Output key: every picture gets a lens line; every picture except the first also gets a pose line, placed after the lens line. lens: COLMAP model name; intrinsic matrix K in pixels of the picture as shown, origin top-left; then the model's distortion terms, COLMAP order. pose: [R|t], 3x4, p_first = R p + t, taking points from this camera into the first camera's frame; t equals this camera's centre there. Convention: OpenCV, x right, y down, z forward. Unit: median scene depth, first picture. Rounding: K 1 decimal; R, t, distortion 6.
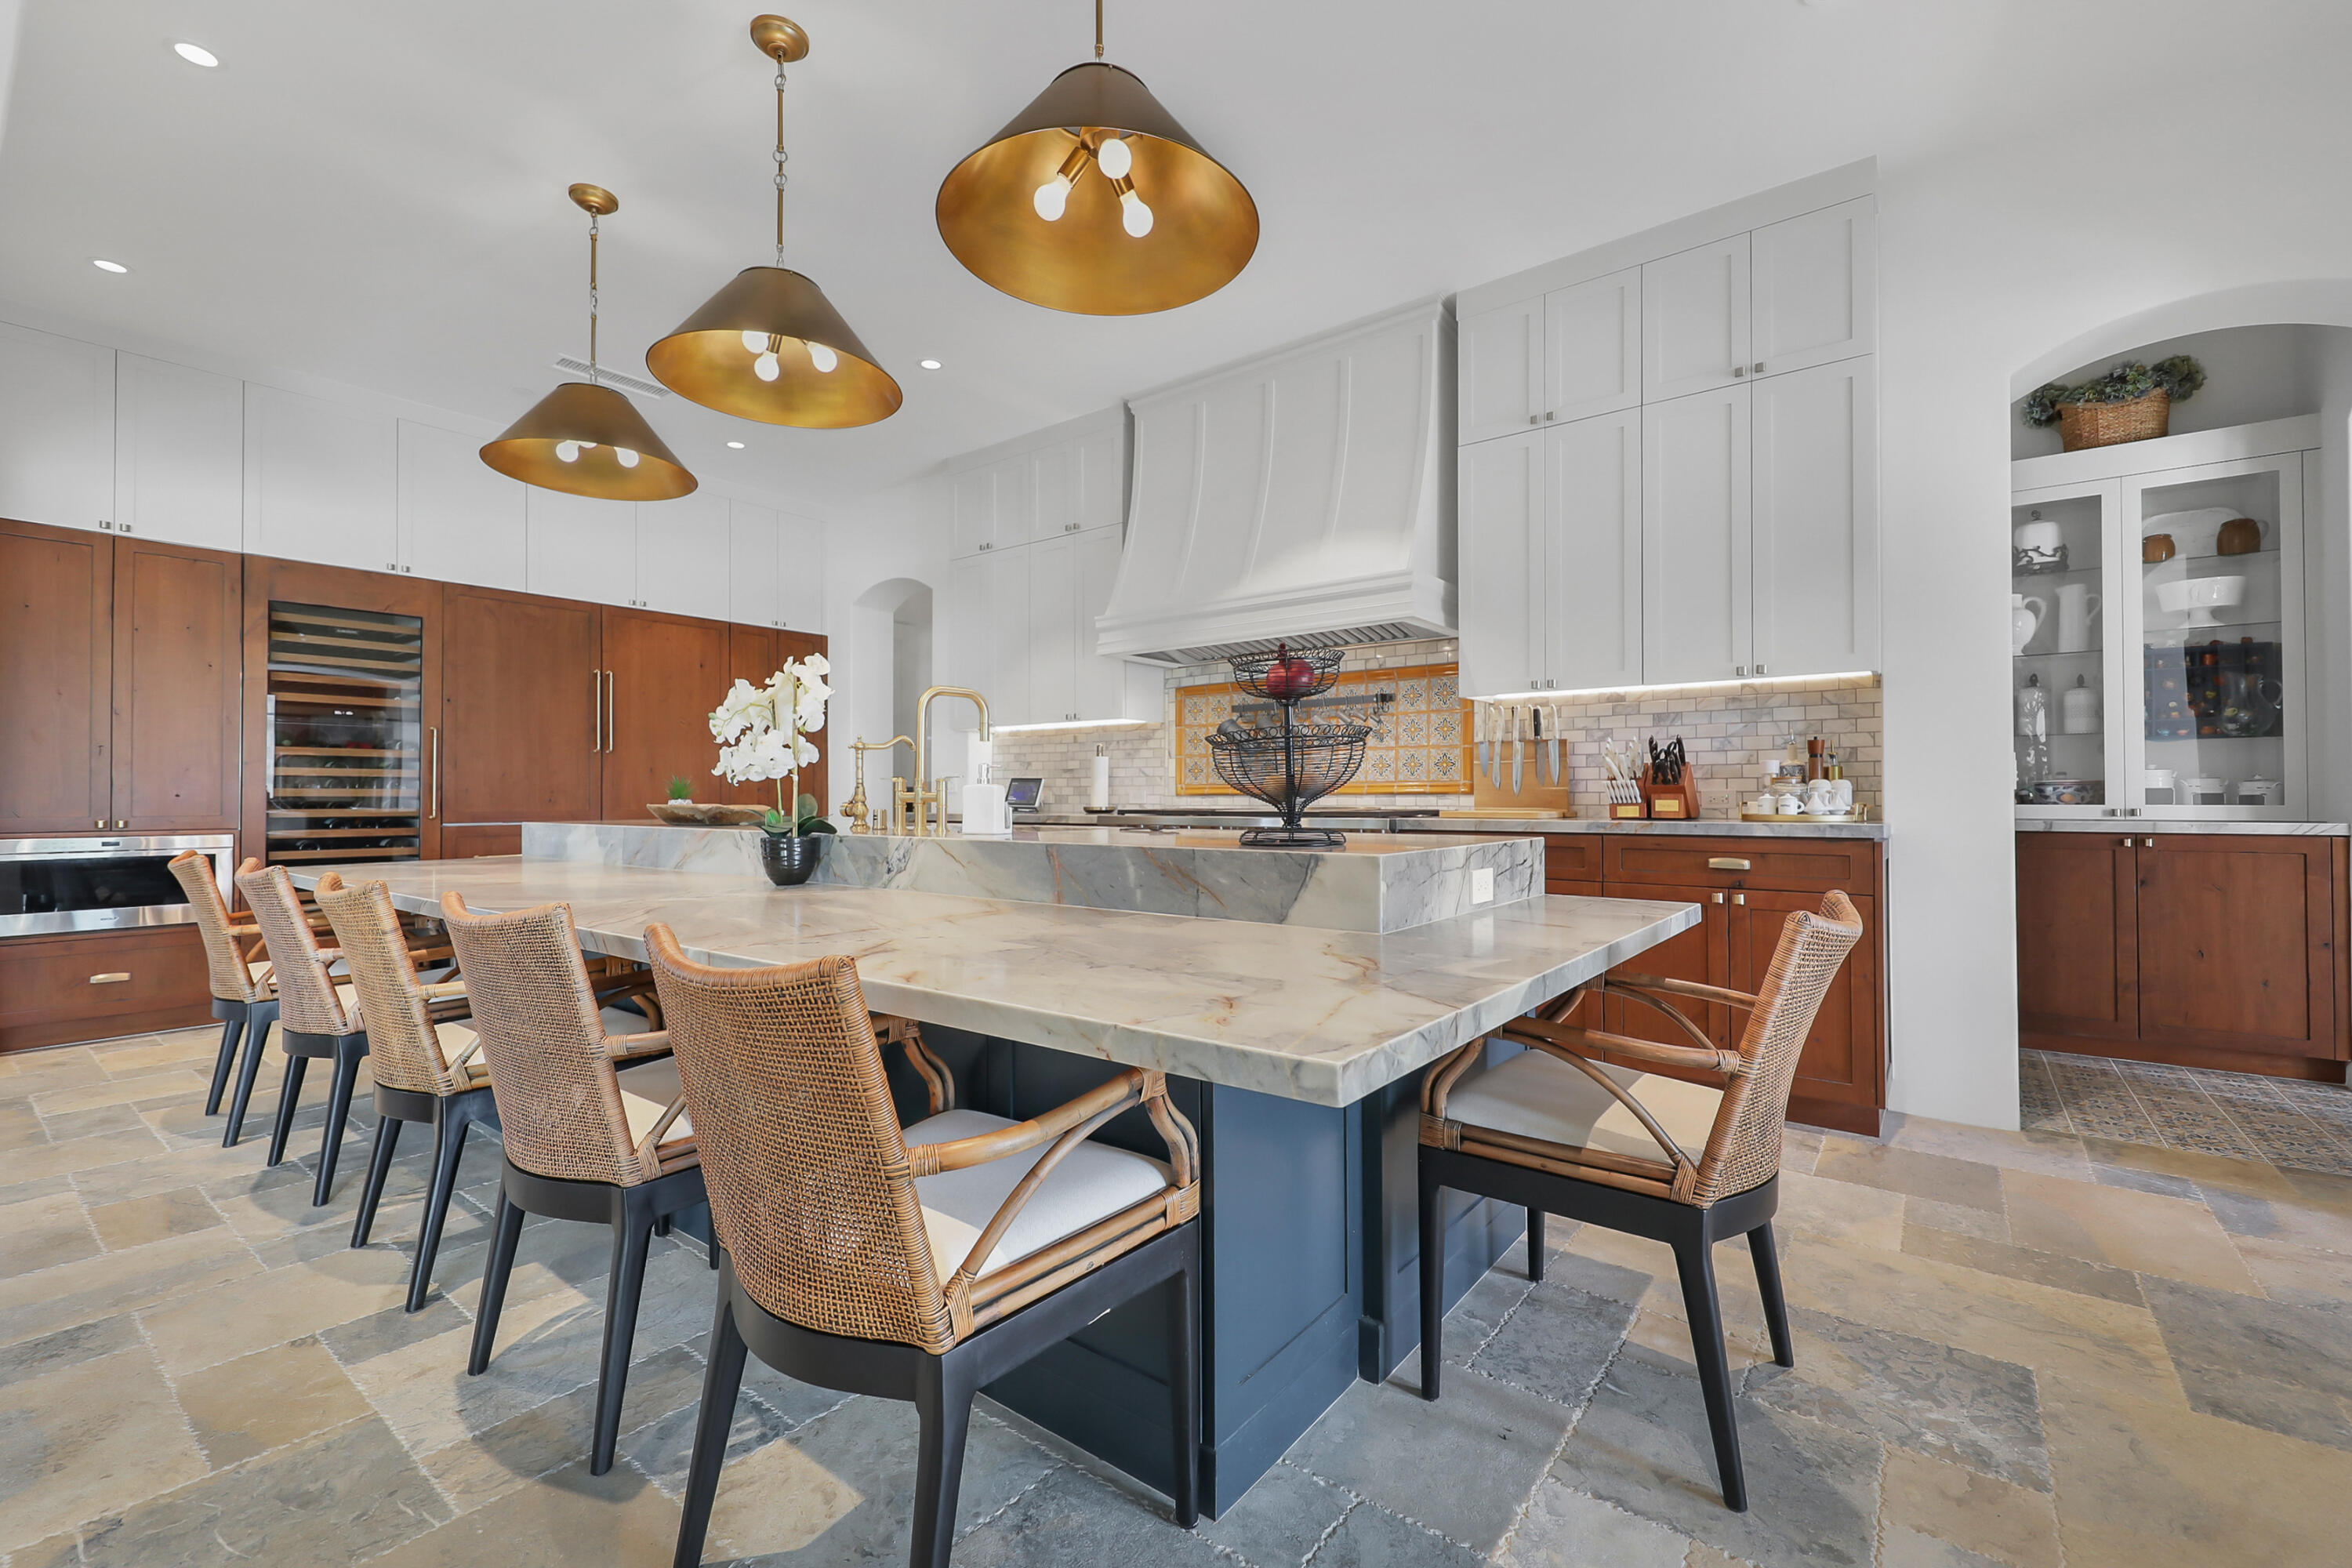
lens RADIAL K [[975.6, 0, 1176.0], [0, 975.6, 784.0], [0, 0, 1]] dist [-0.001608, -0.000134]
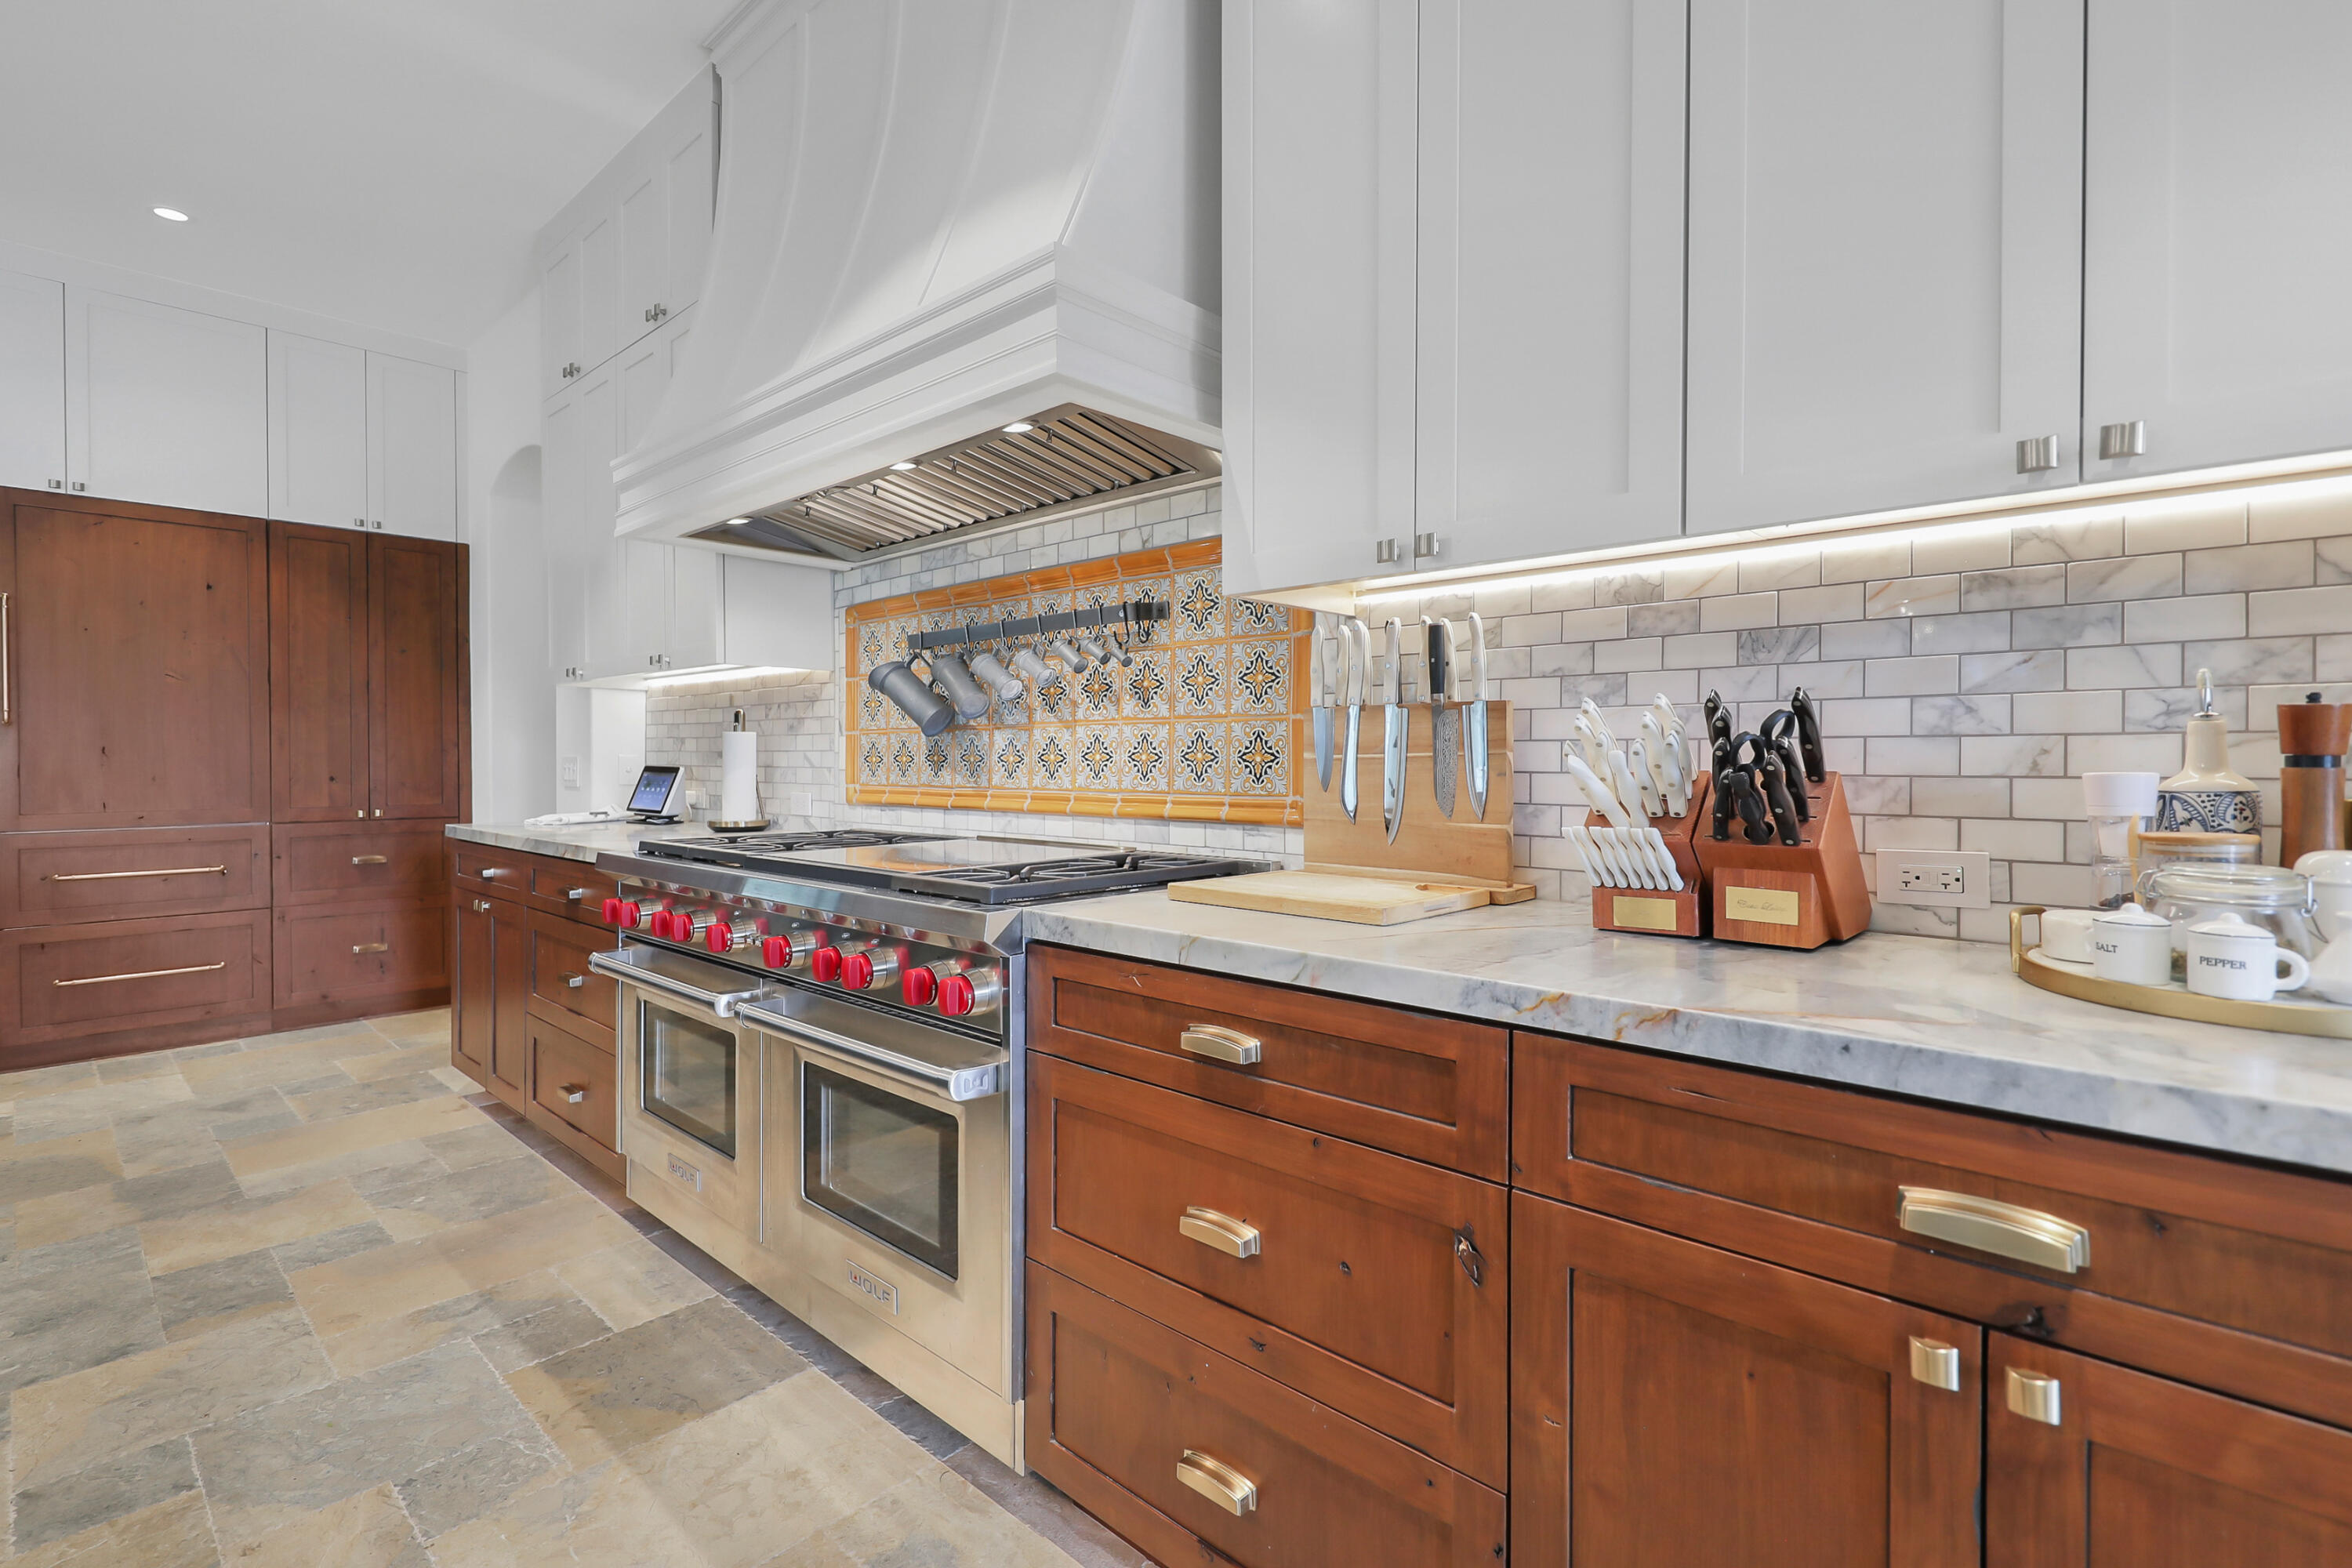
lens RADIAL K [[1102.0, 0, 1107.1], [0, 1102.0, 769.3], [0, 0, 1]] dist [0.002790, 0.000031]
pose [[0.992426, 0.004804, -0.122751, 0.310338], [-0.002292, 0.999785, 0.020591, -0.028718], [0.122824, -0.020154, 0.992224, 0.568984]]
